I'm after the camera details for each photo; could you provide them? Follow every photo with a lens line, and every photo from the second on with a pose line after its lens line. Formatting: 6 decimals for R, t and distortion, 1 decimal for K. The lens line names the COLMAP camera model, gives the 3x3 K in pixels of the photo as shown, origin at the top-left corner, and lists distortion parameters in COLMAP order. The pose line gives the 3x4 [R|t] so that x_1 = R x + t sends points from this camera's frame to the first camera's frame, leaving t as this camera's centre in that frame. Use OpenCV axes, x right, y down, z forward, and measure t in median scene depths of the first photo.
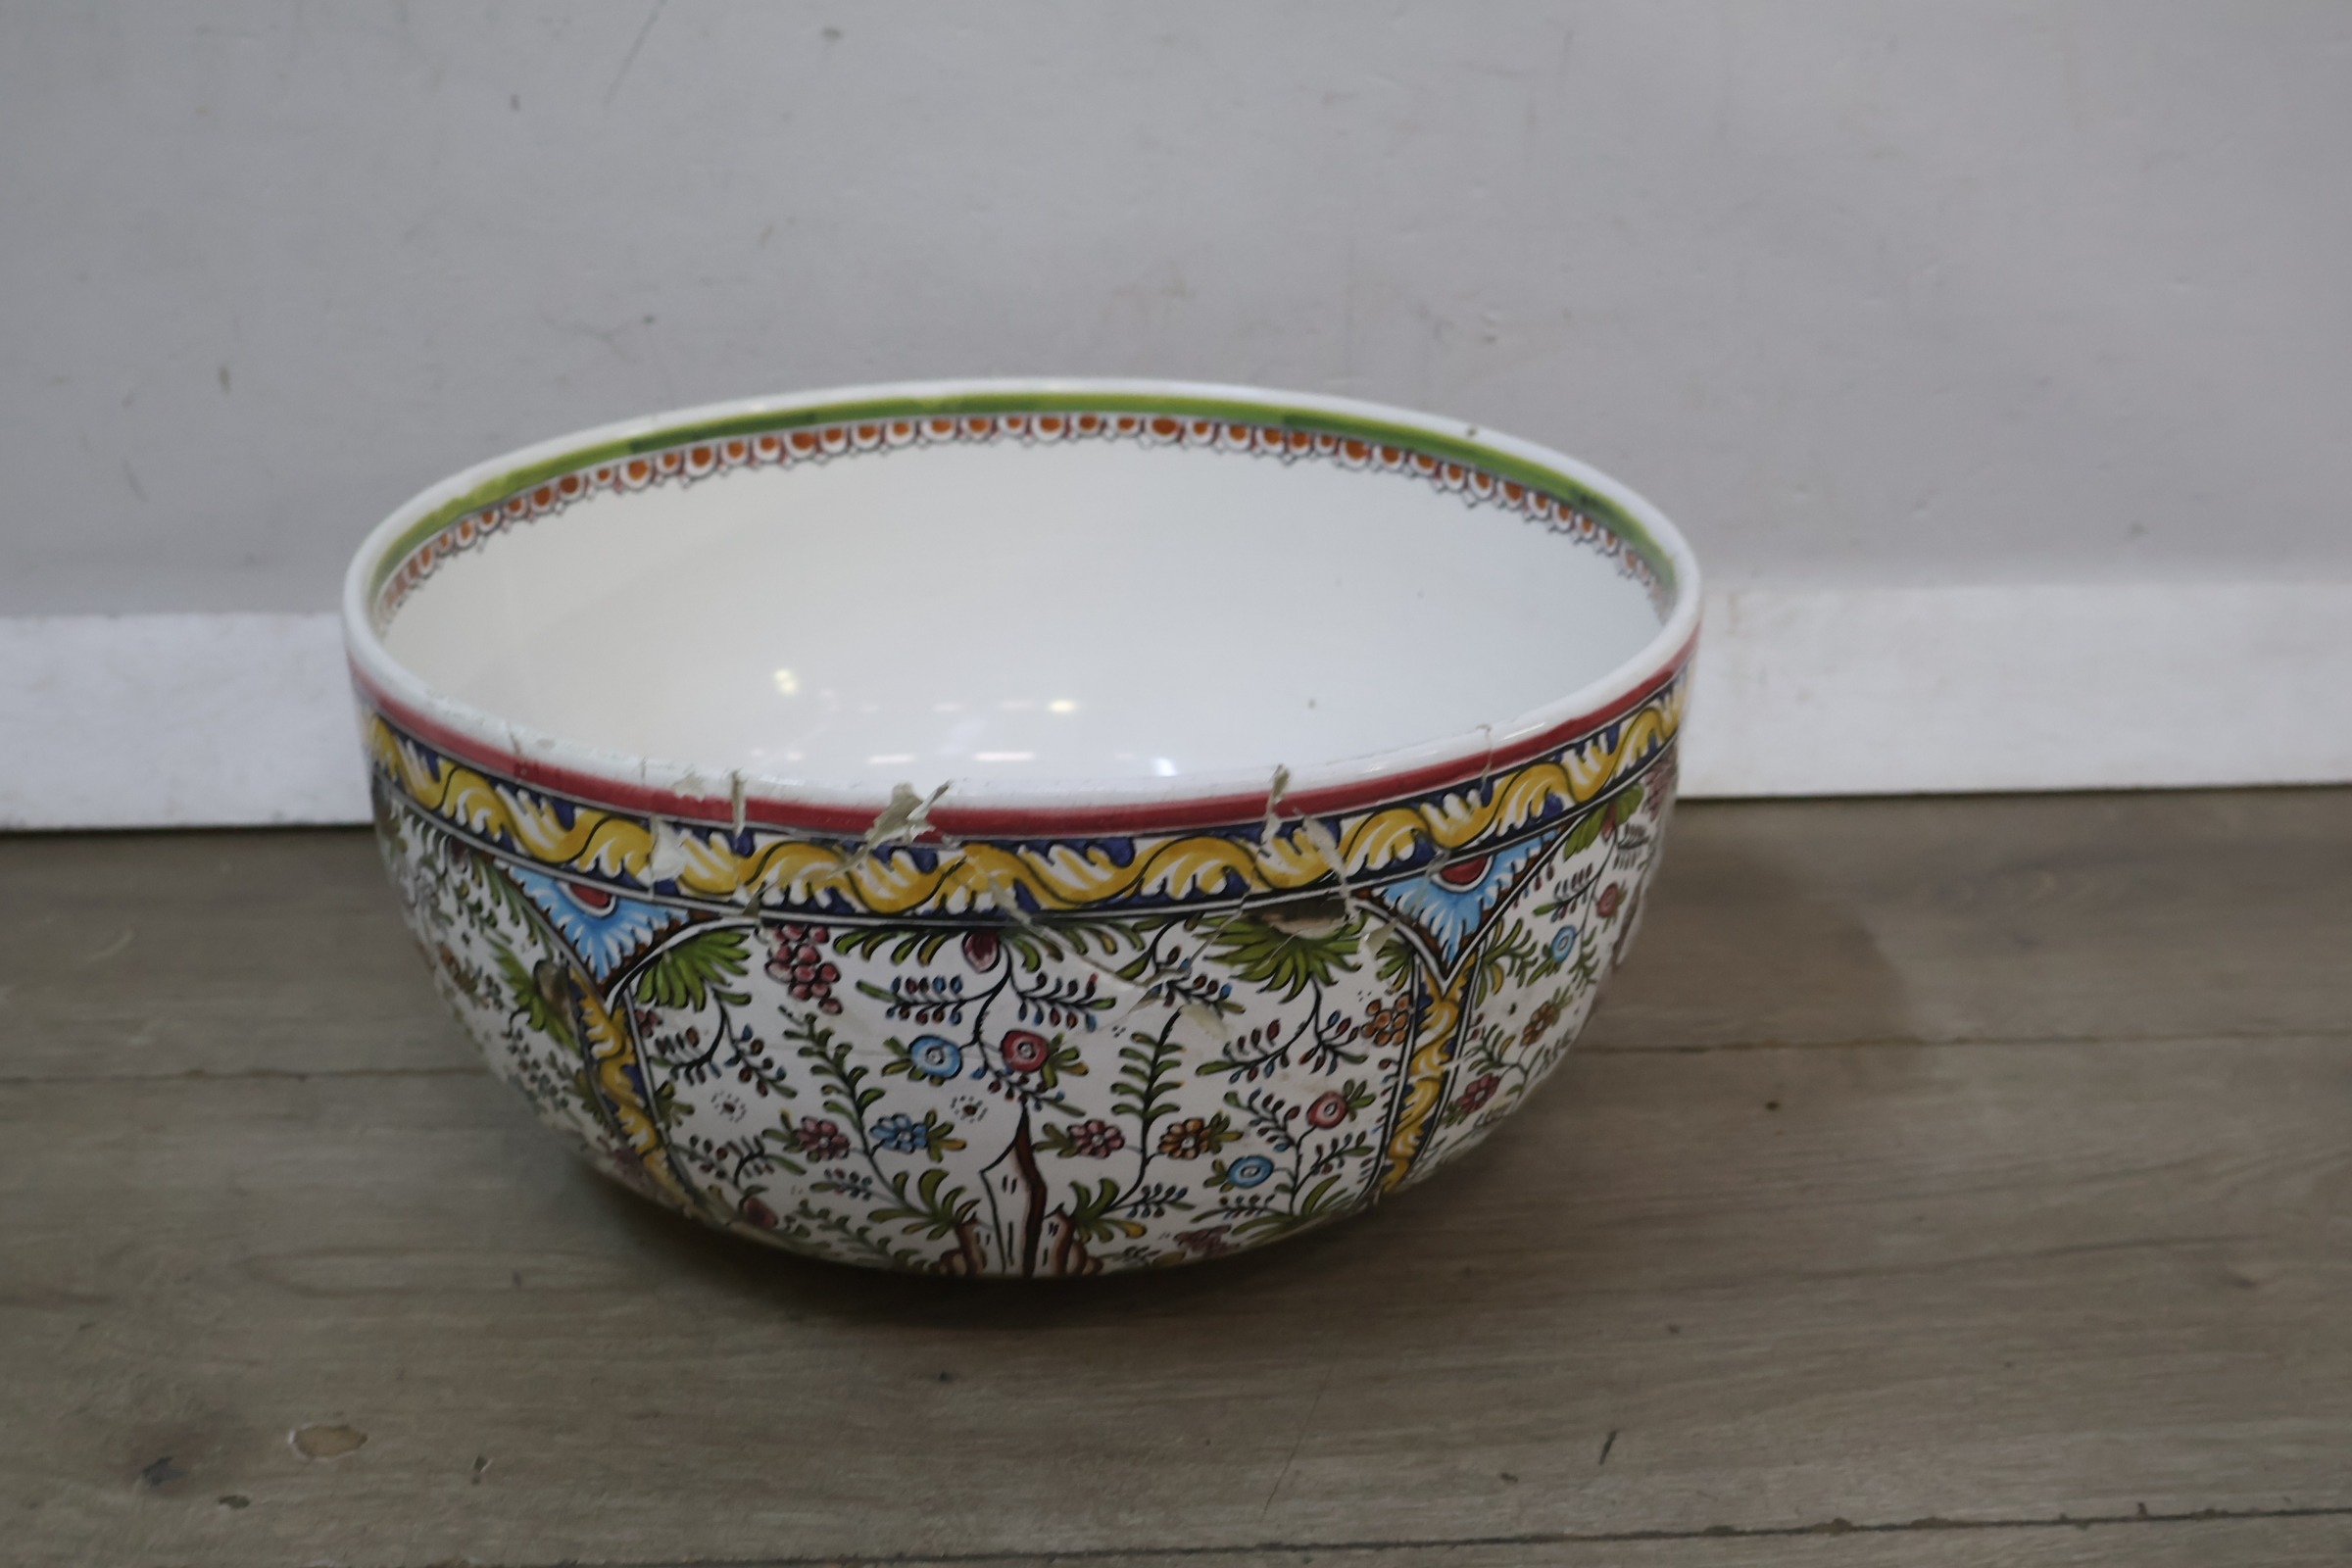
lens RADIAL K [[2415.1, 0, 1186.5], [0, 2415.1, 769.1], [0, 0, 1]] dist [-0.004466, -0.009923]
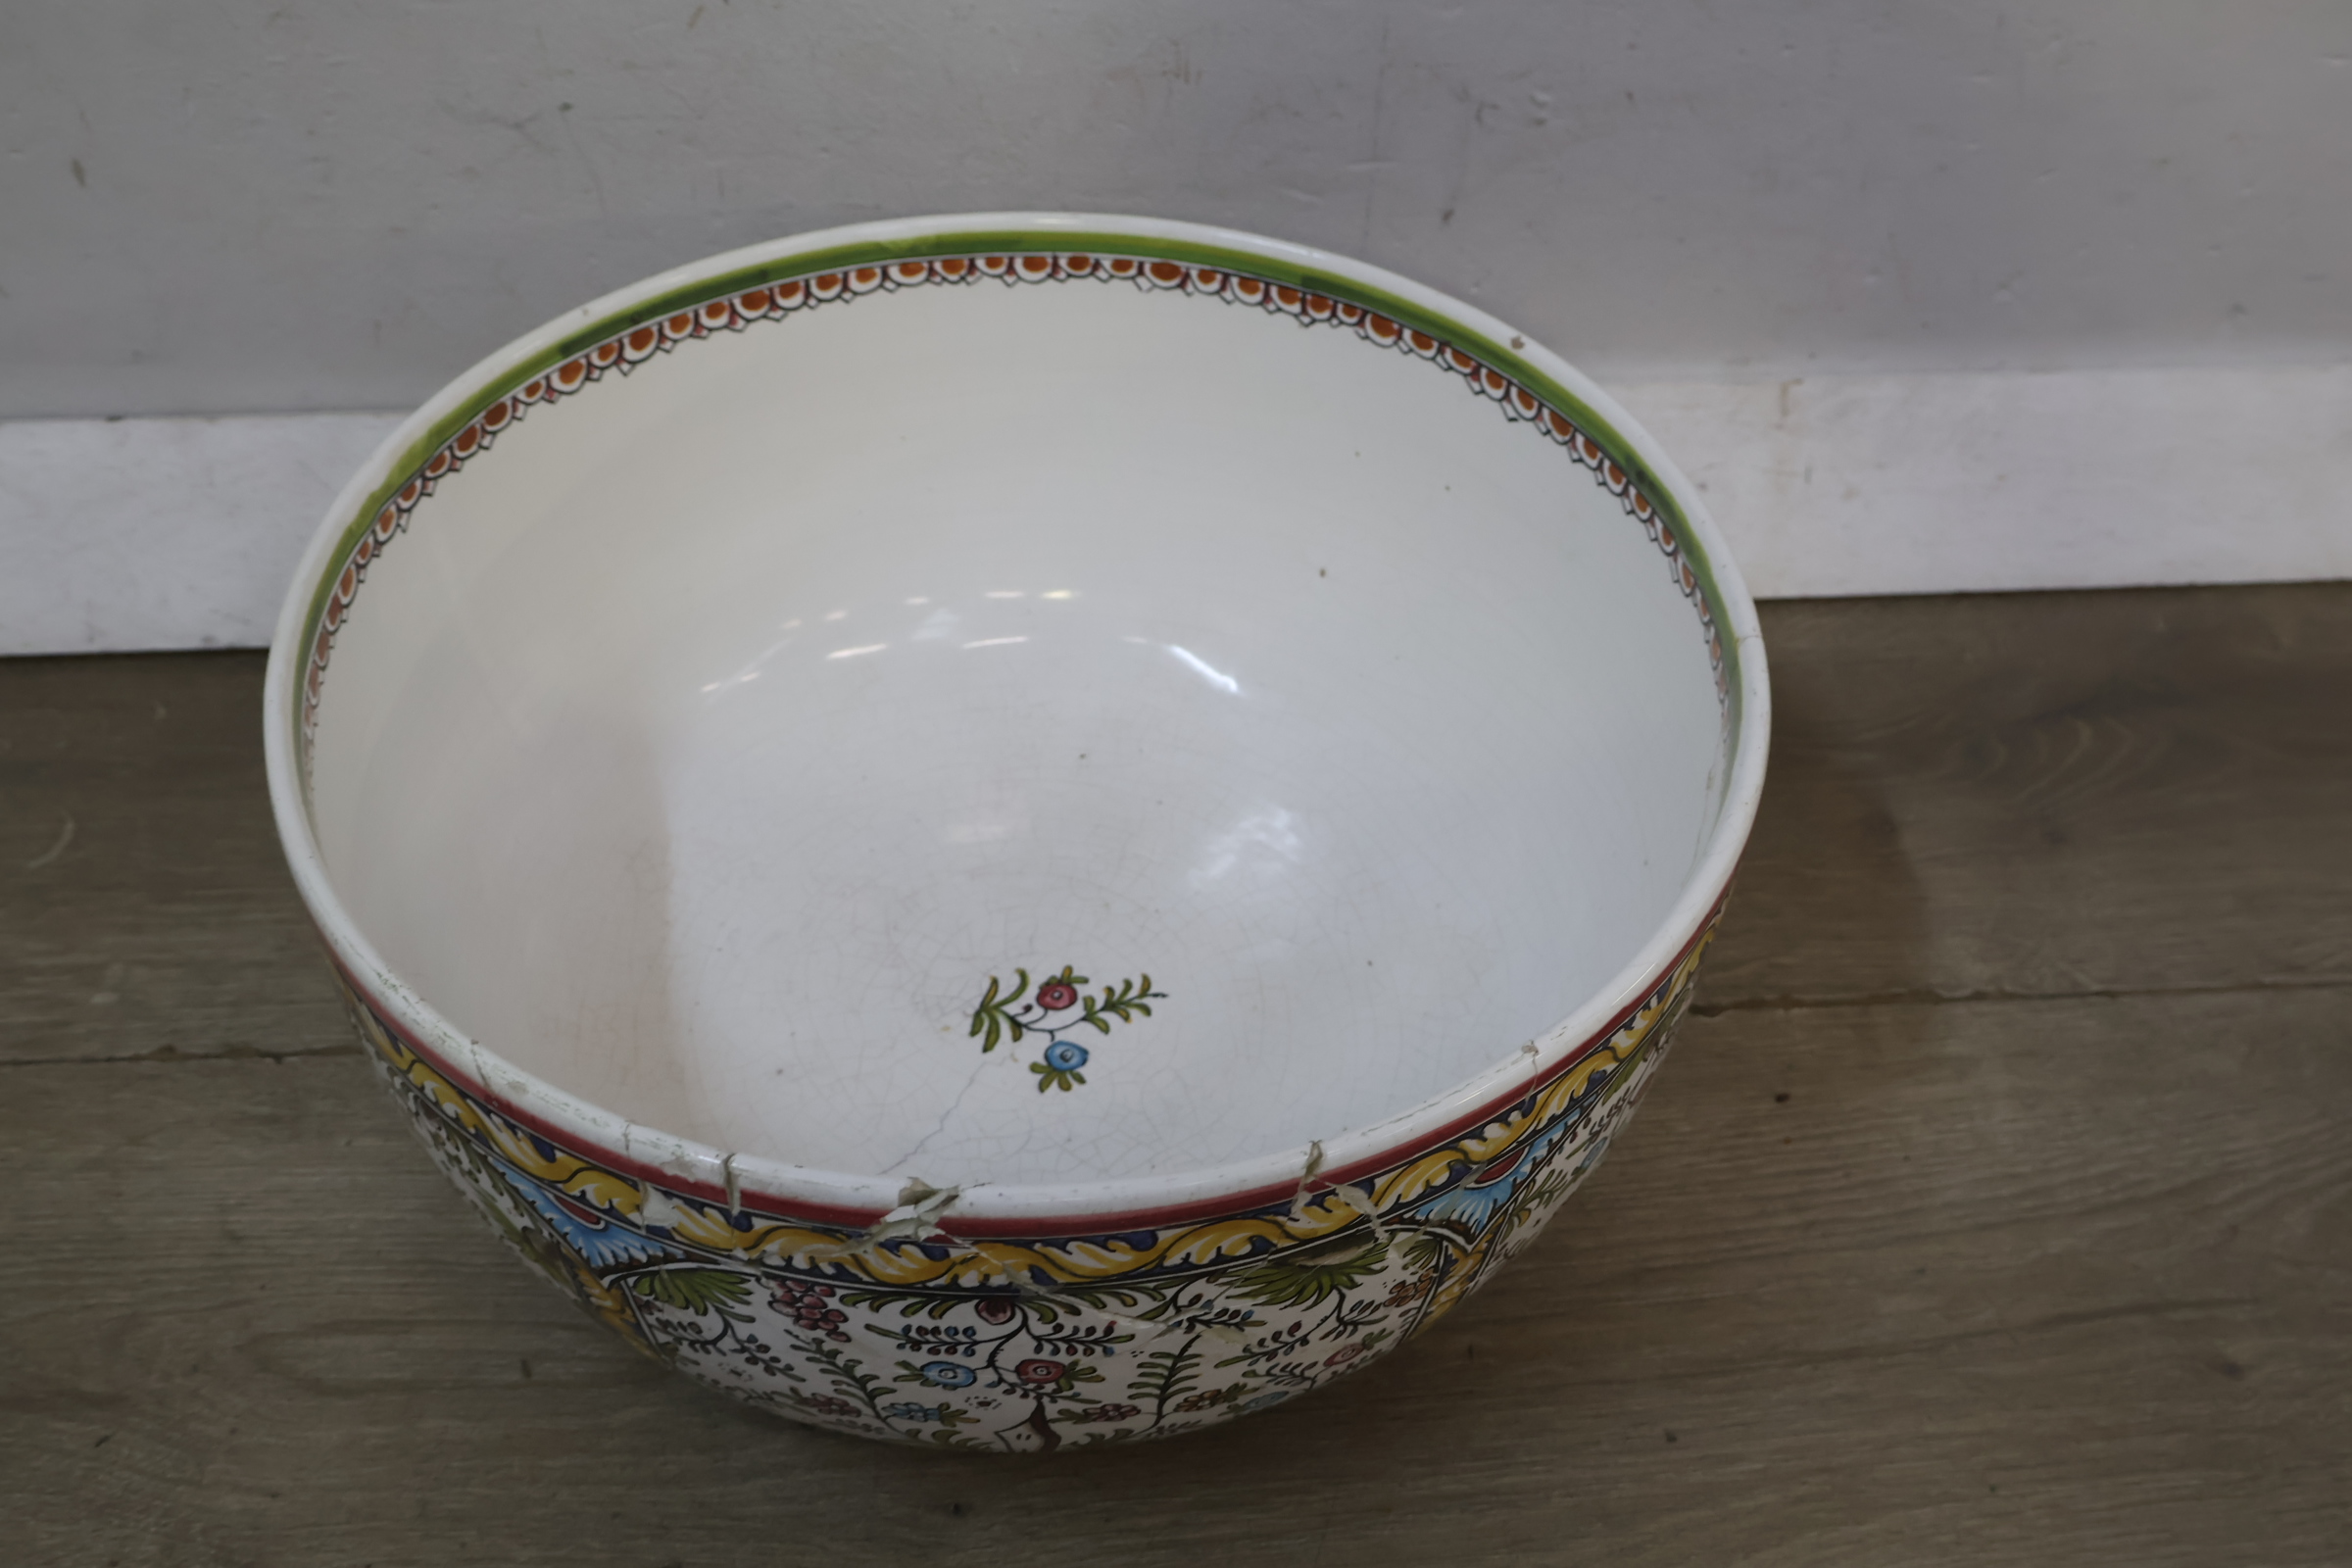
lens RADIAL K [[2415.1, 0, 1186.5], [0, 2415.1, 769.1], [0, 0, 1]] dist [-0.004466, -0.009923]
pose [[0.999788, 0.005198, 0.019943, -0.027384], [-0.012116, 0.931052, 0.364686, -0.442860], [-0.016673, -0.364850, 0.930917, 0.173178]]
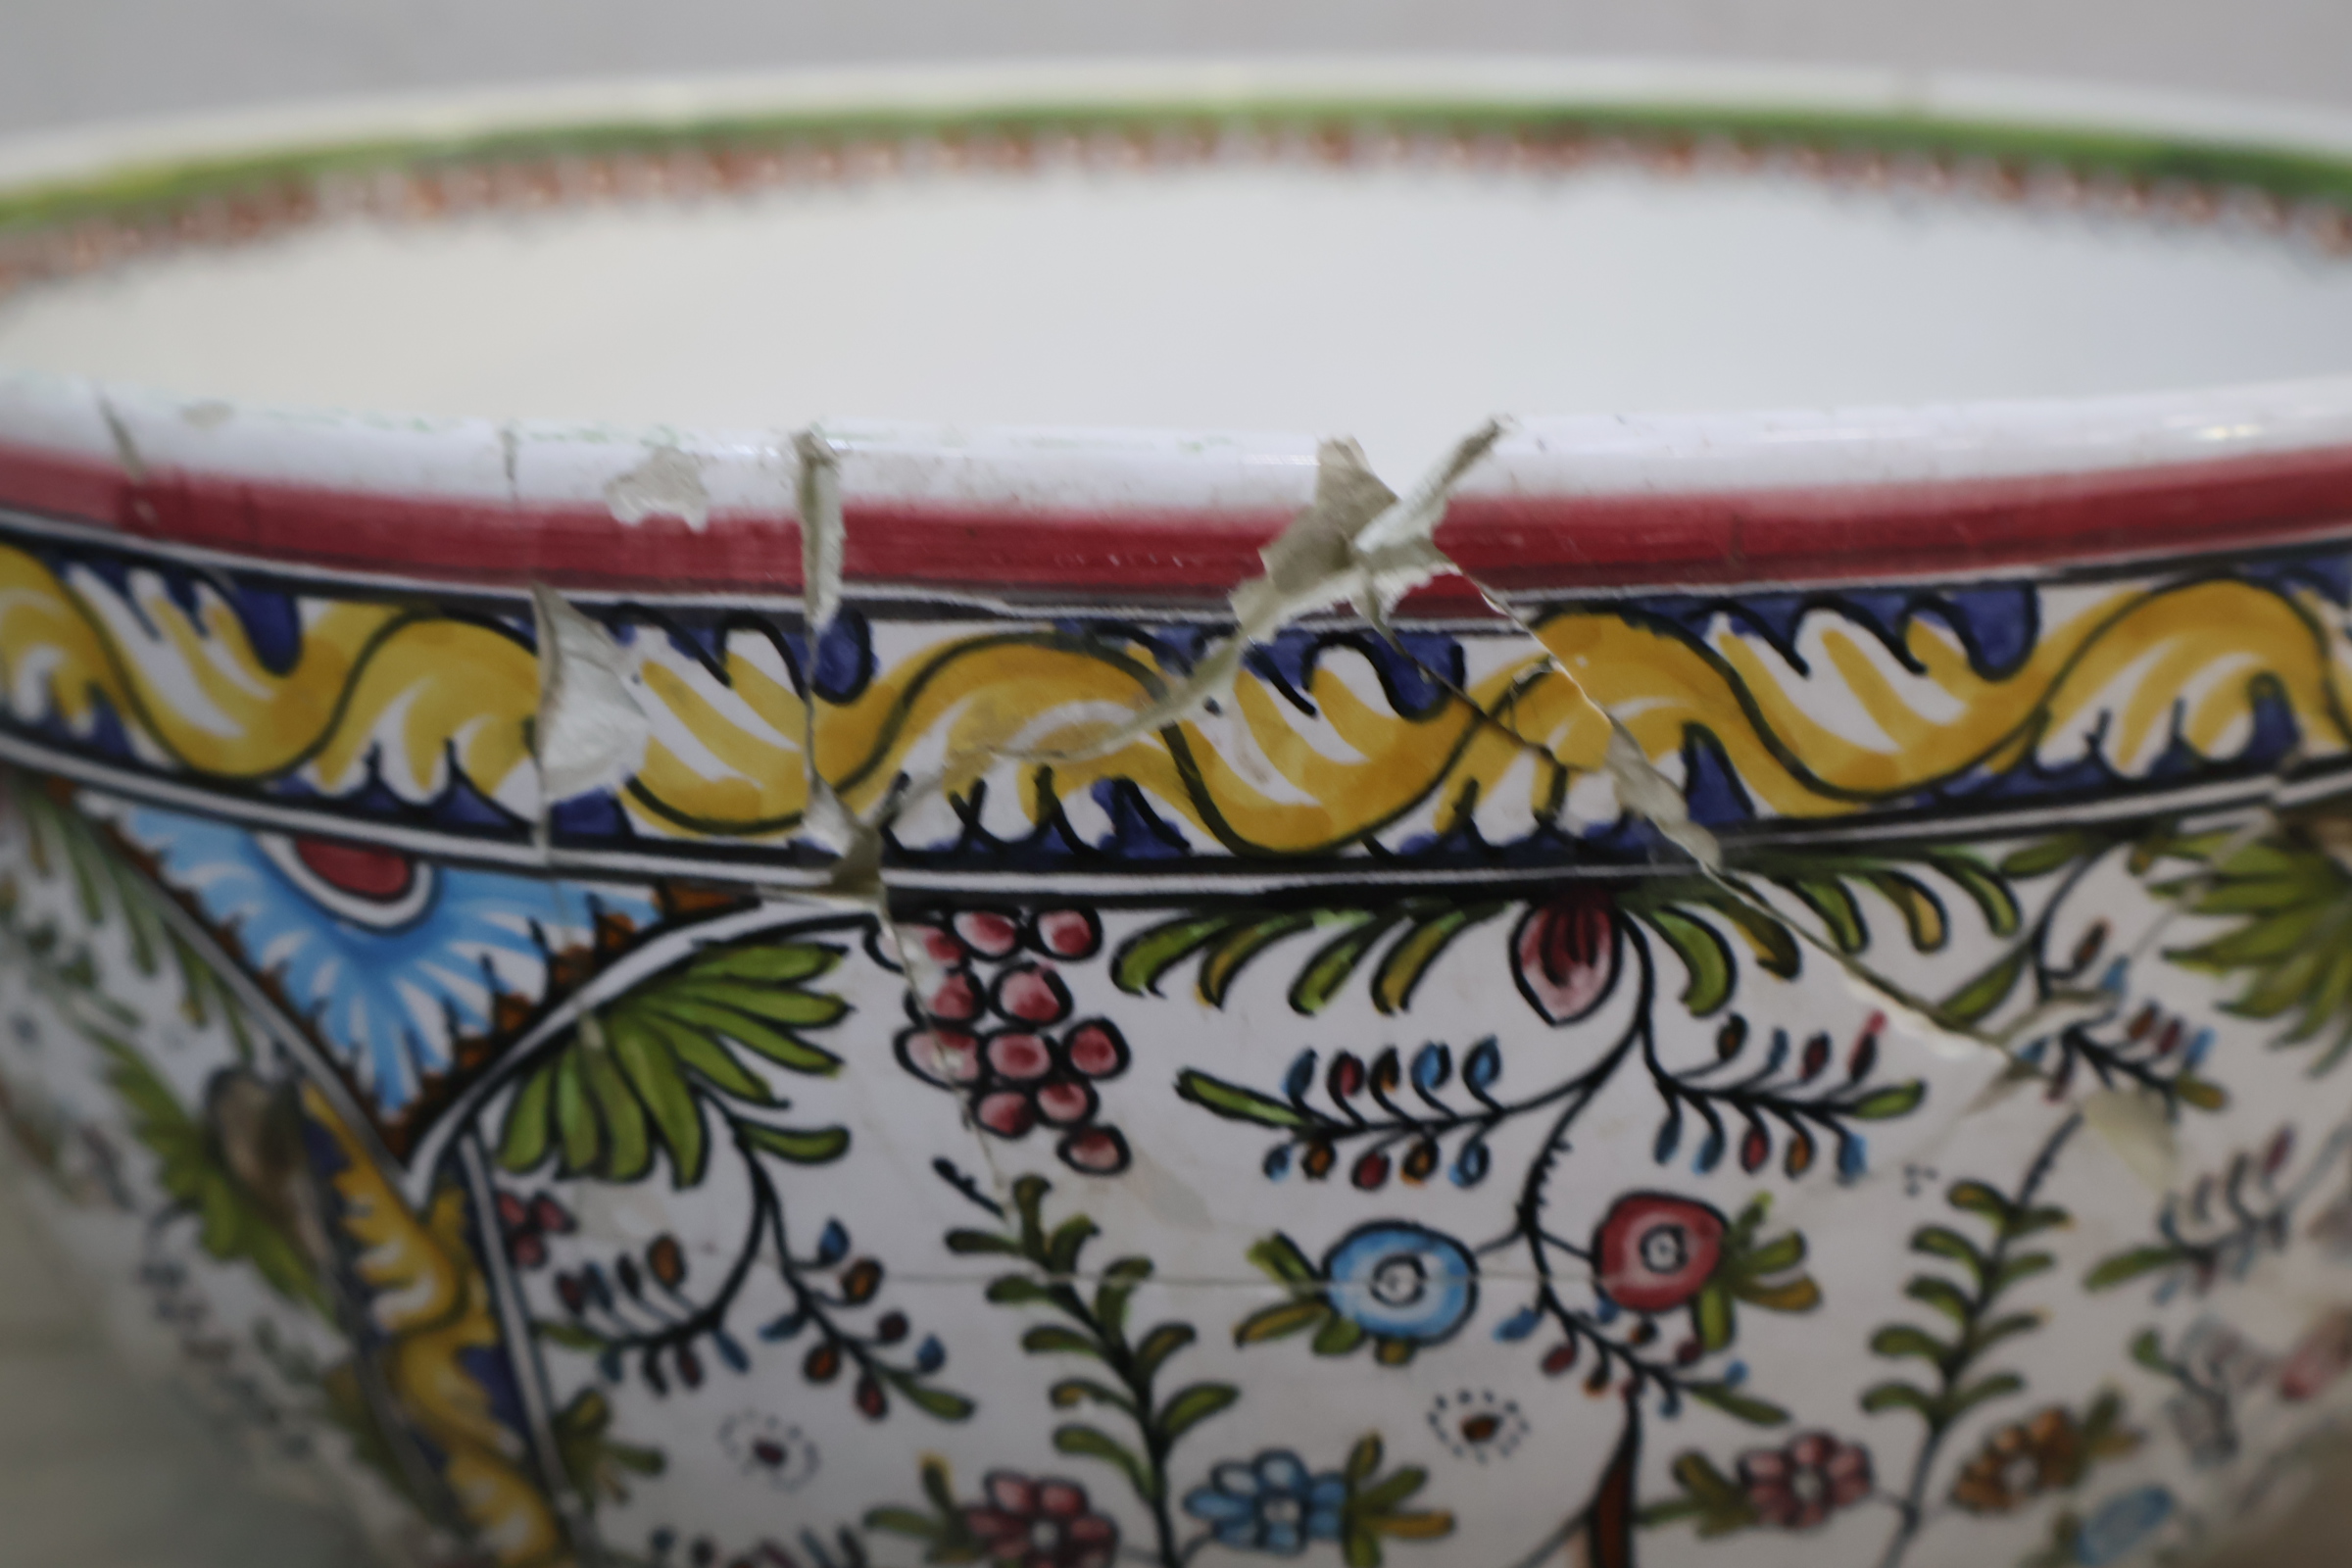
lens RADIAL K [[2454.2, 0, 1171.3], [0, 2454.2, 775.0], [0, 0, 1]] dist [0.007577, 0.003434]
pose [[0.995980, -0.041251, 0.079516, -0.153612], [0.045310, 0.997724, -0.049935, 0.060237], [-0.077275, 0.053337, 0.995582, 0.622020]]
